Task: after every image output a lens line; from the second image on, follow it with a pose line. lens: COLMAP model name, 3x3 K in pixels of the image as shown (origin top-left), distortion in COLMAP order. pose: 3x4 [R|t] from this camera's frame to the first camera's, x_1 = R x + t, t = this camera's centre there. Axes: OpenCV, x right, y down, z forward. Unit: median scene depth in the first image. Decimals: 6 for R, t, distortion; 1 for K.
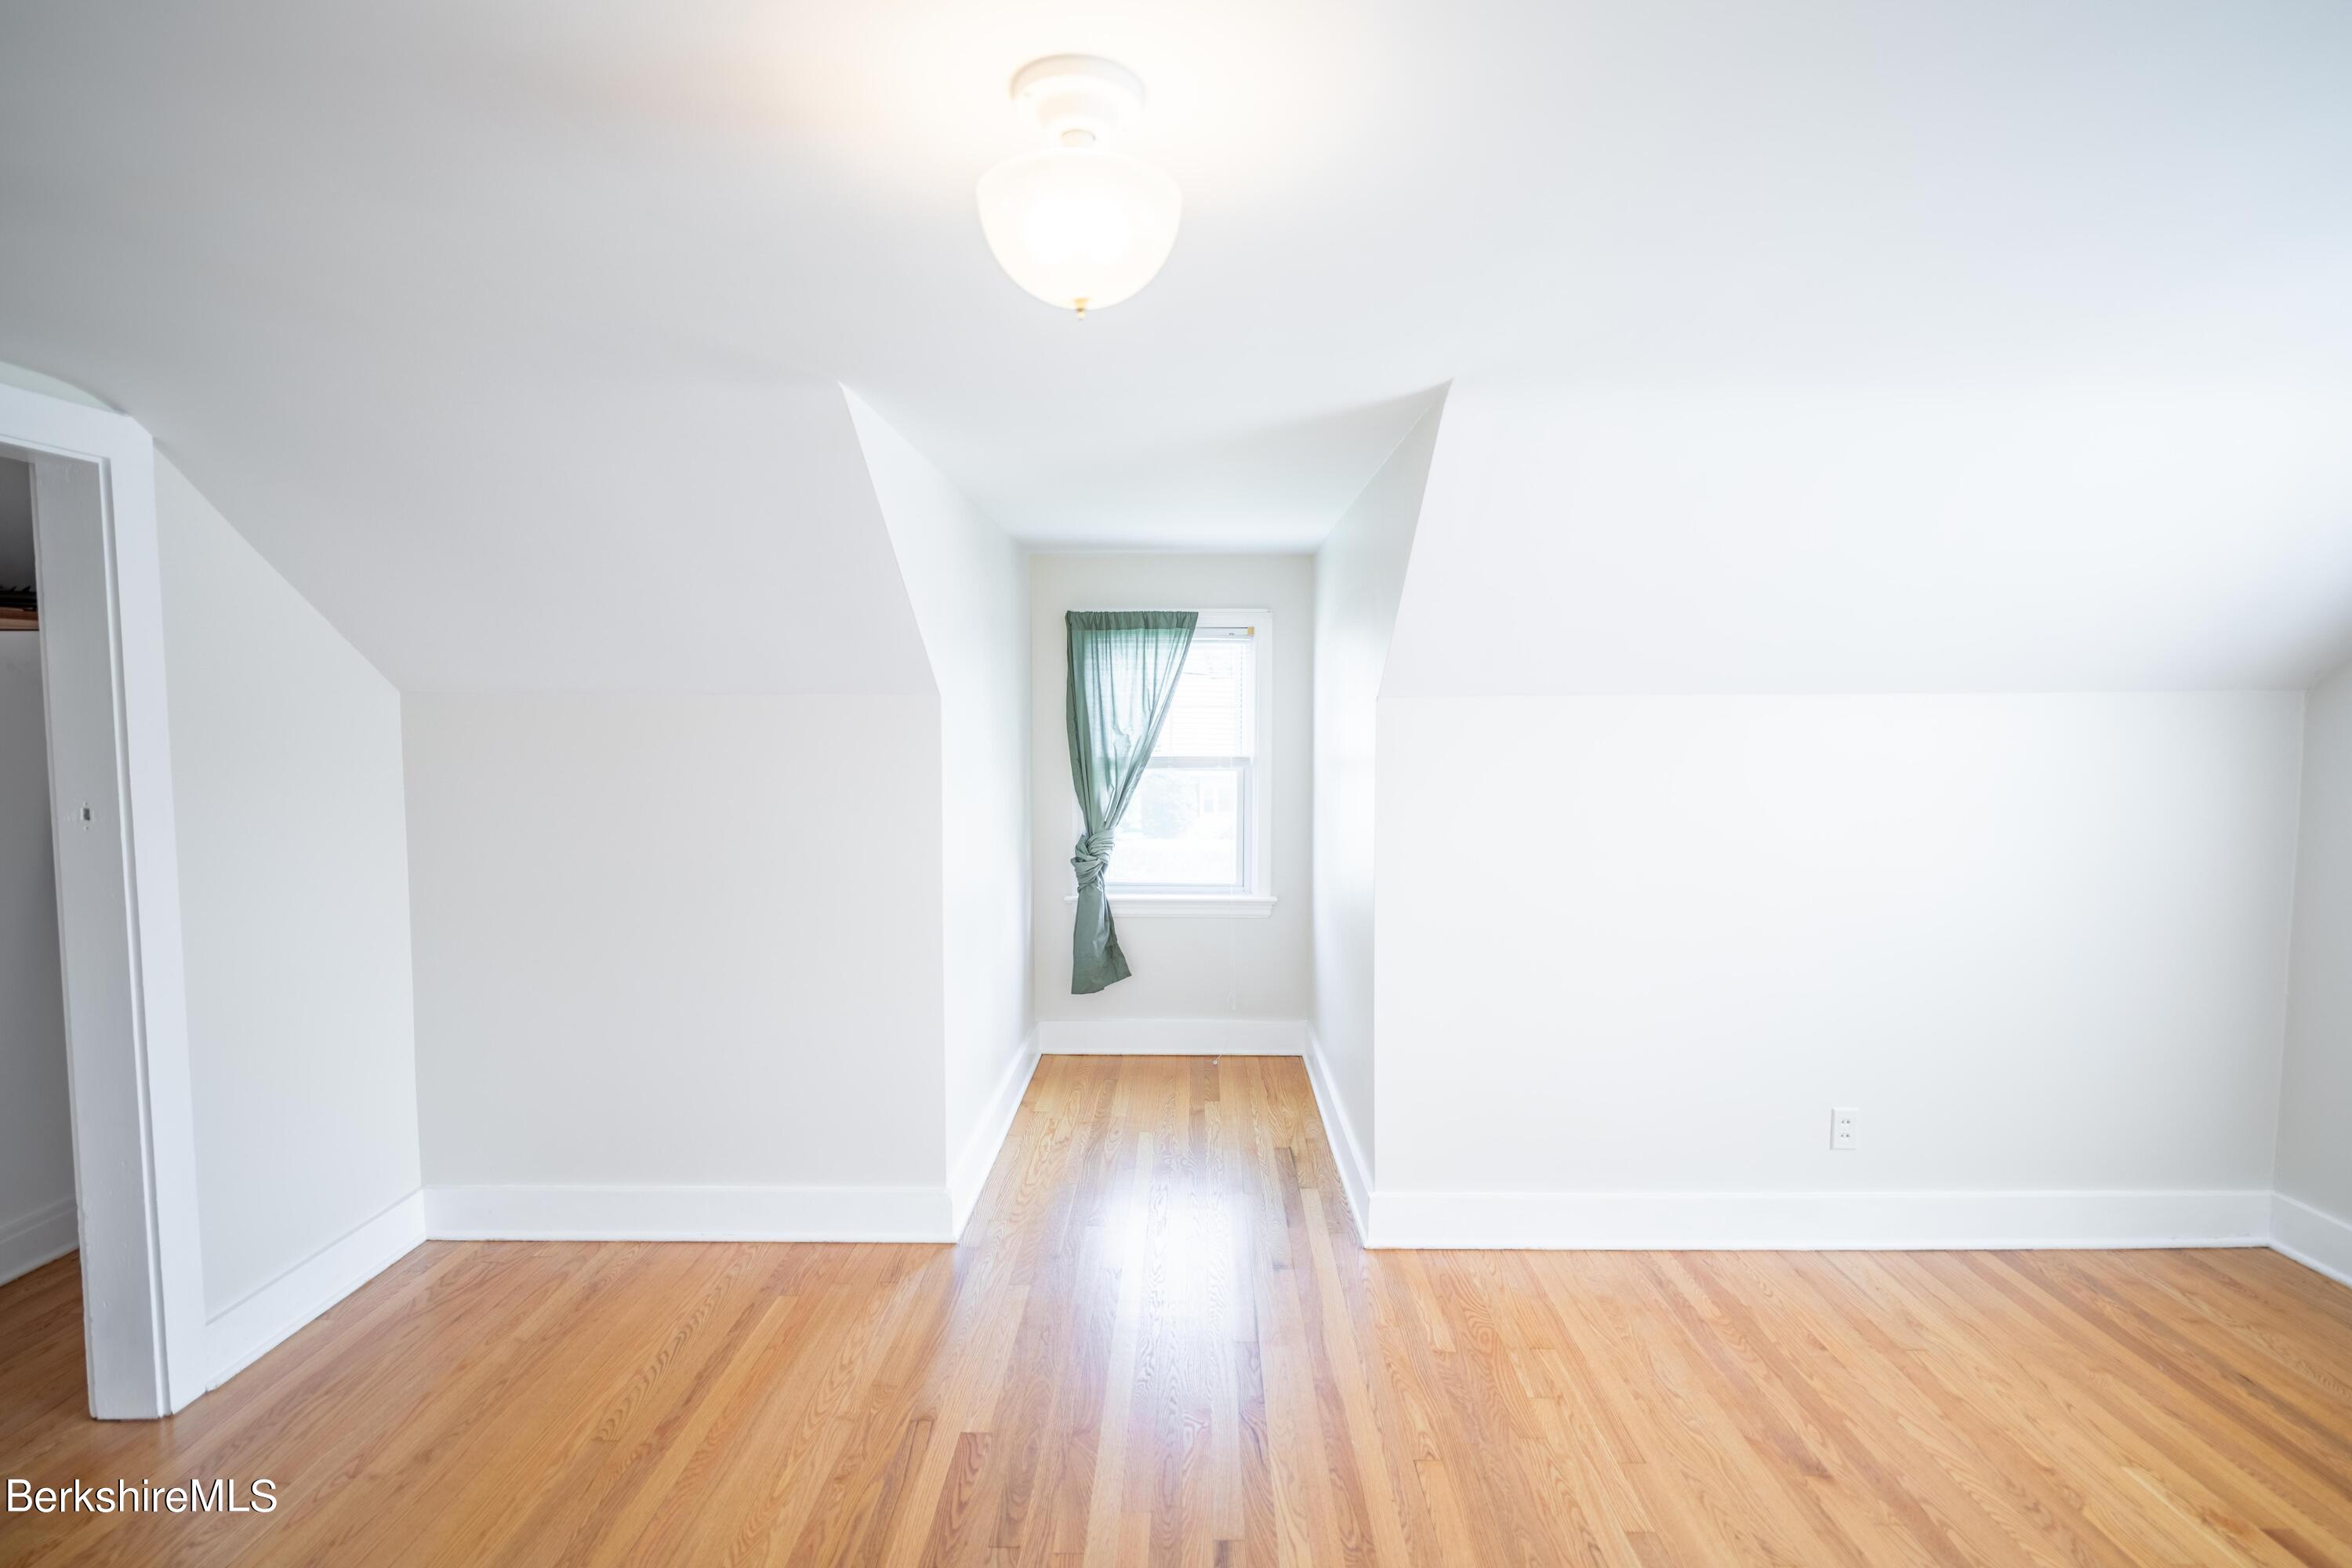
lens RADIAL K [[1114.6, 0, 1176.0], [0, 1114.6, 784.0], [0, 0, 1]] dist [0.001072, -0.000165]
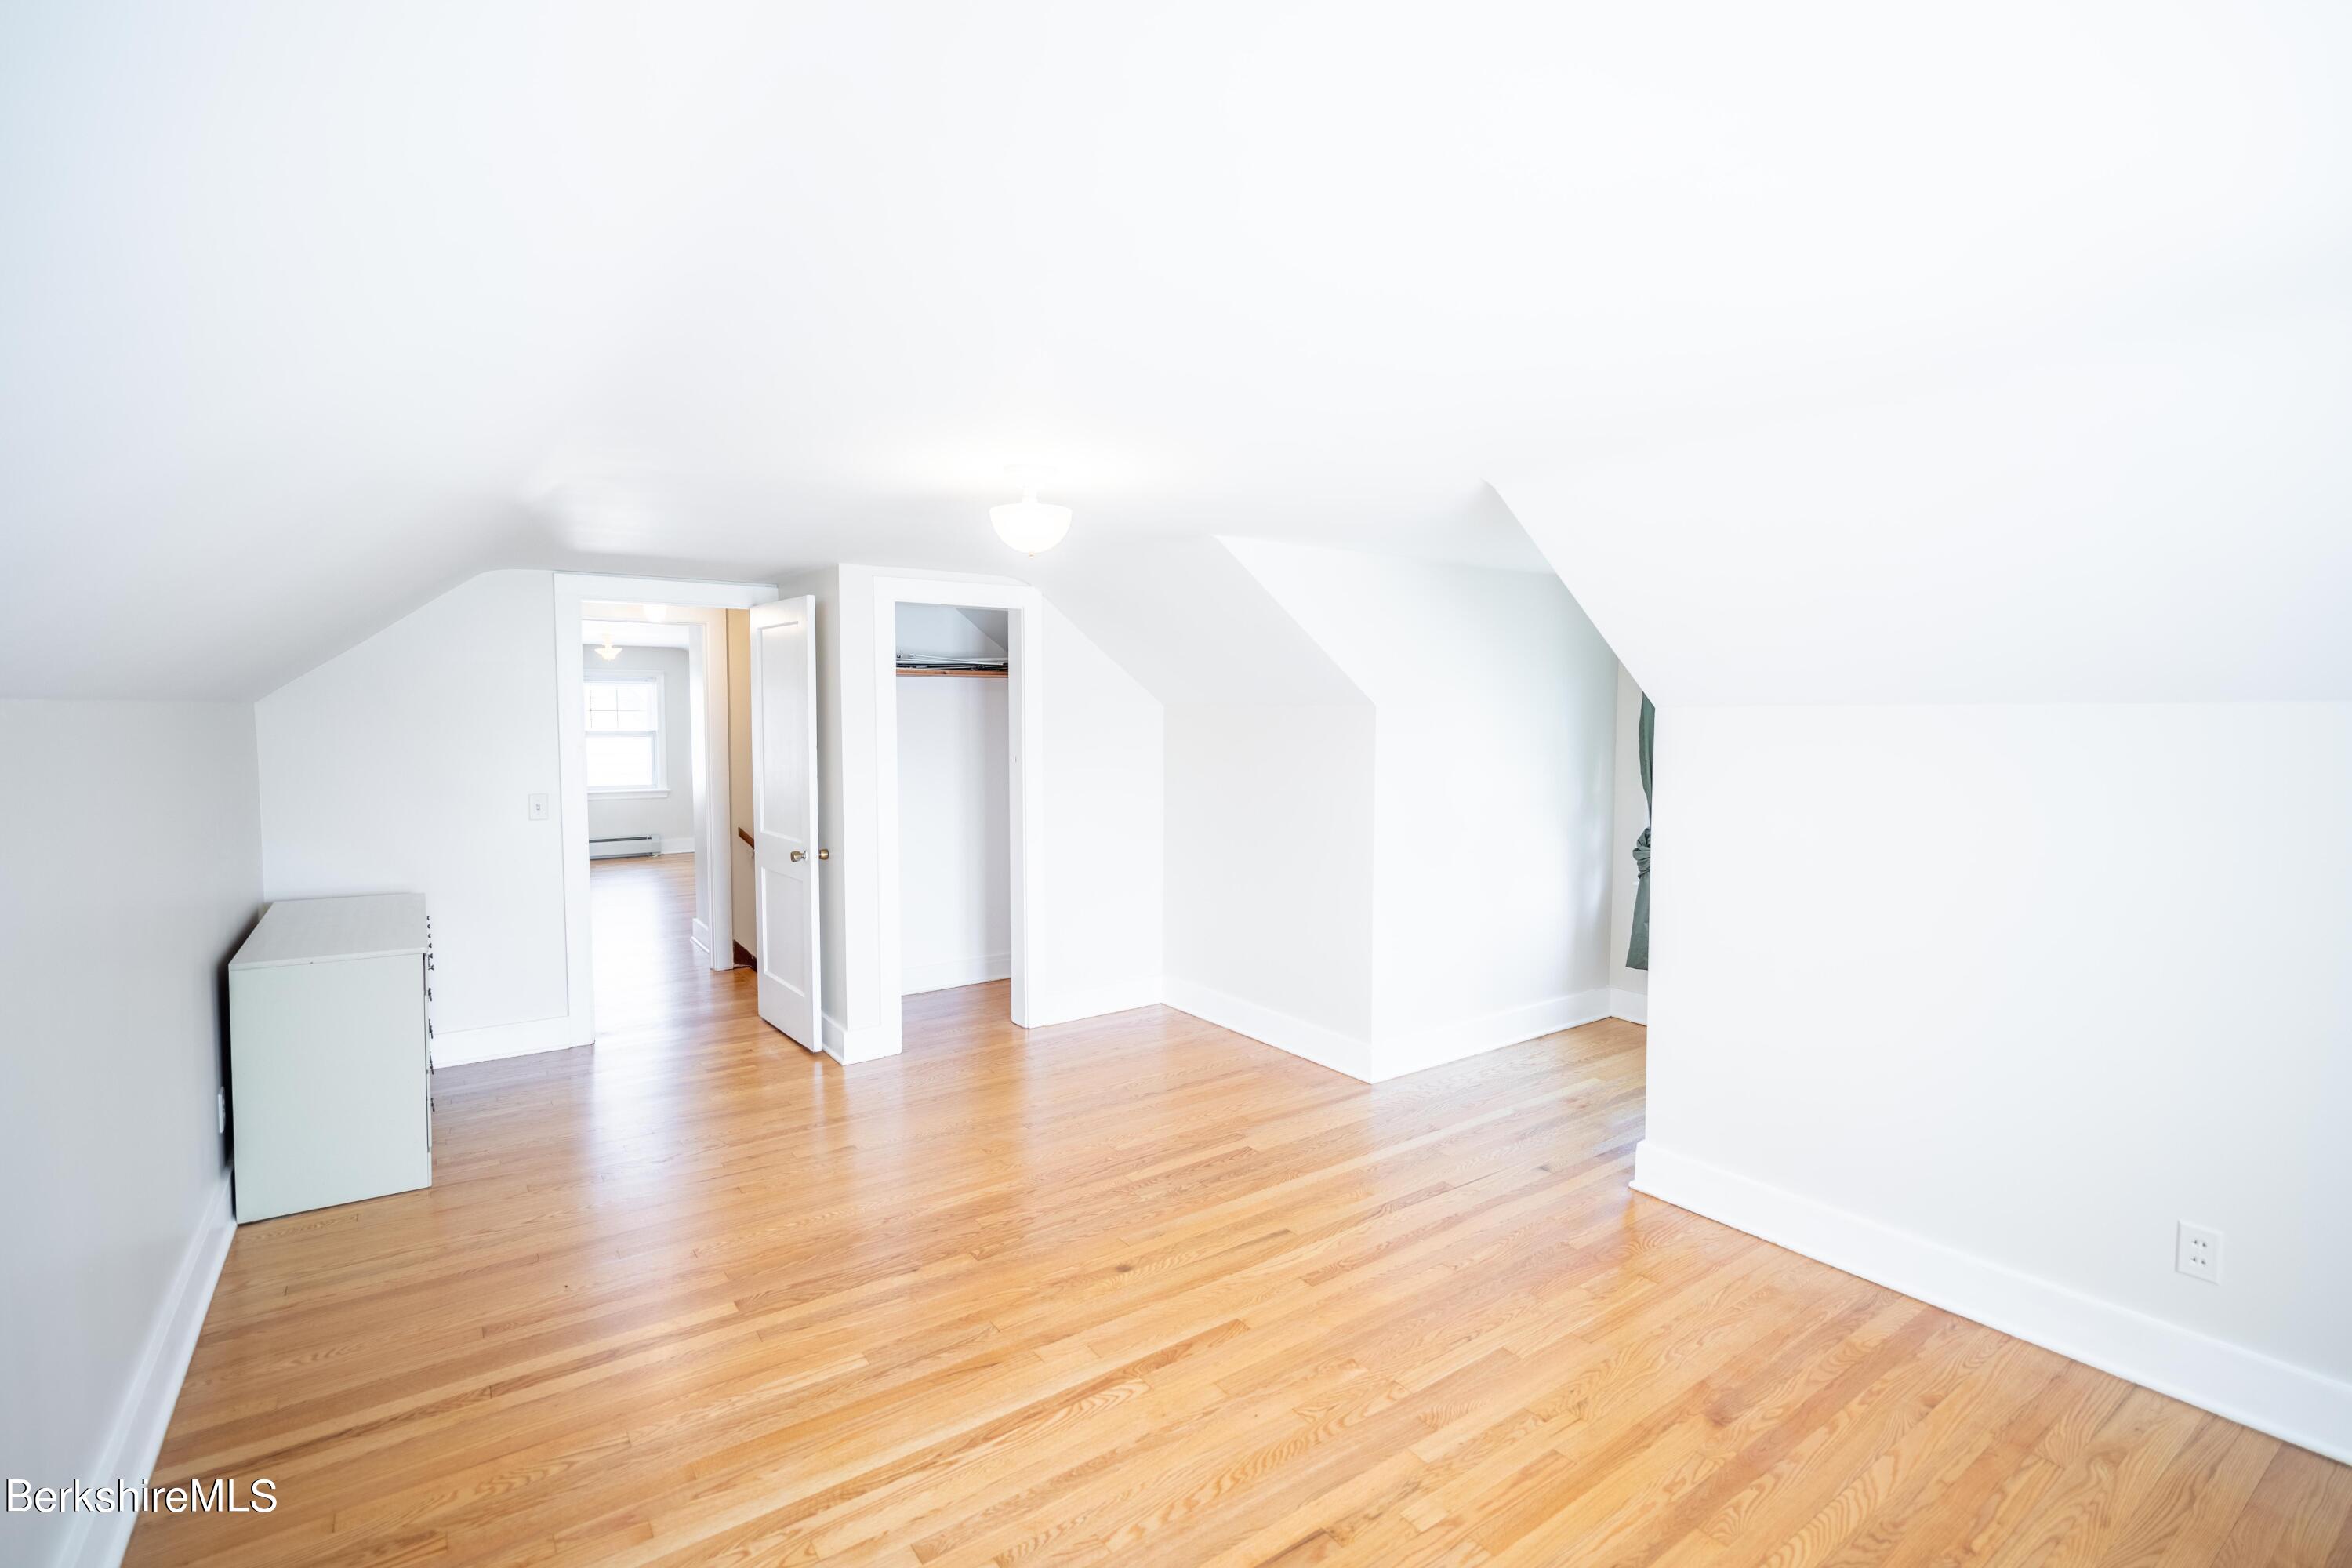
lens RADIAL K [[1075.3, 0, 1176.0], [0, 1075.3, 784.0], [0, 0, 1]] dist [-0.000442, -0.000755]
pose [[0.592365, 0.055626, -0.803747, 0.875318], [-0.059118, 0.997925, 0.025495, -0.000726], [0.803498, 0.032414, 0.594424, -0.061246]]
